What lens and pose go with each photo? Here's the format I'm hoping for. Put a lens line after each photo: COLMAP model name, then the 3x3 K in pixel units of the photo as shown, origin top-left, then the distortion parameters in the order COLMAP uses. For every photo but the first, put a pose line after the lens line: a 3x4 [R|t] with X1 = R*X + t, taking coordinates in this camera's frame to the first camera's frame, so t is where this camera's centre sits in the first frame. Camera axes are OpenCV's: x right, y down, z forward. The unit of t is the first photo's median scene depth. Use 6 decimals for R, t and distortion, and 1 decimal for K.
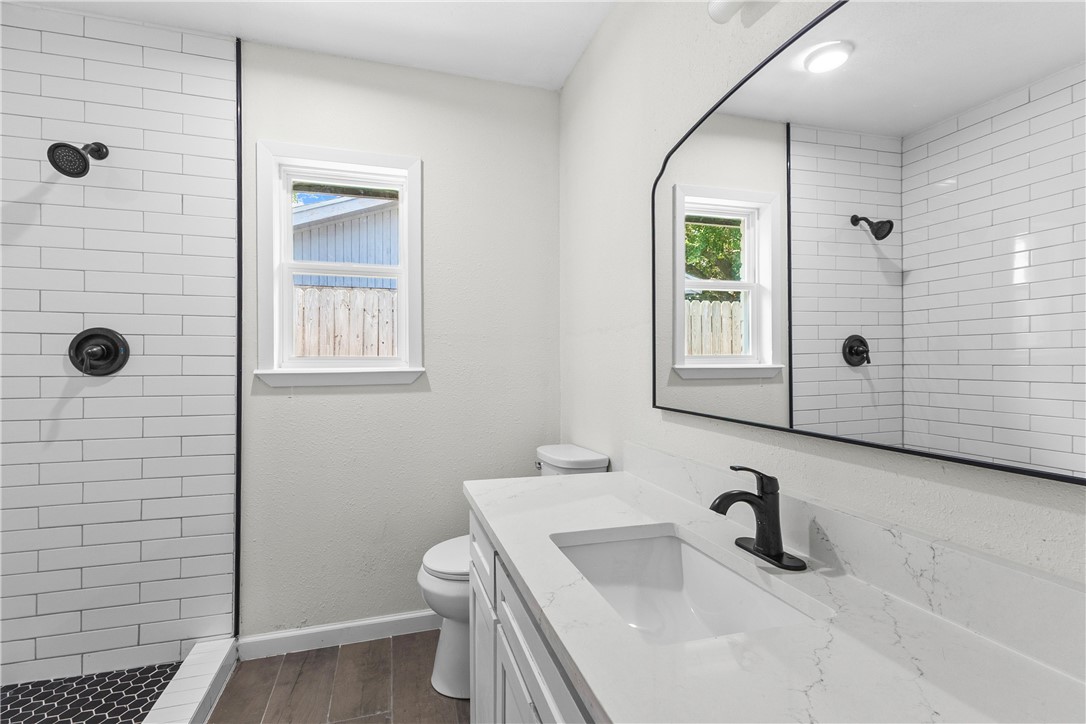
lens RADIAL K [[507.8, 0, 538.8], [0, 507.8, 357.2], [0, 0, 1]] dist [0.022857, -0.001851]
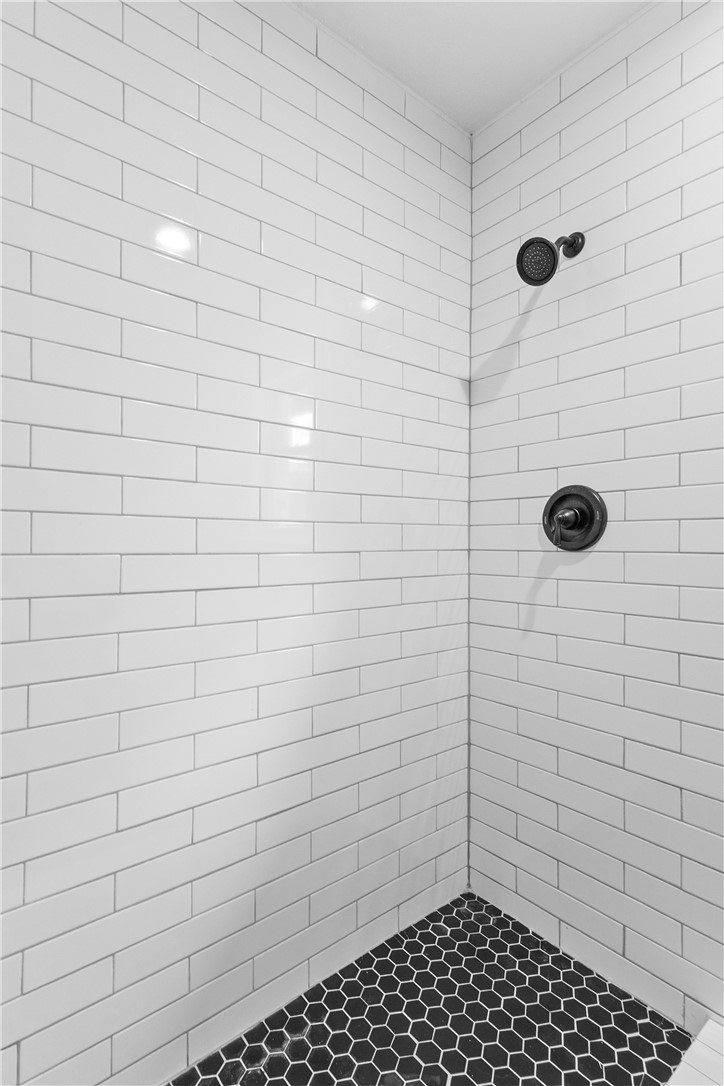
lens RADIAL K [[526.2, 0, 356.7], [0, 526.2, 544.5], [0, 0, 1]] dist [0.004663, 0.003537]
pose [[0.350078, -0.009106, -0.936676, -0.258865], [-0.002380, 0.999941, -0.010611, 0.036054], [0.936718, 0.005944, 0.350035, 0.450605]]
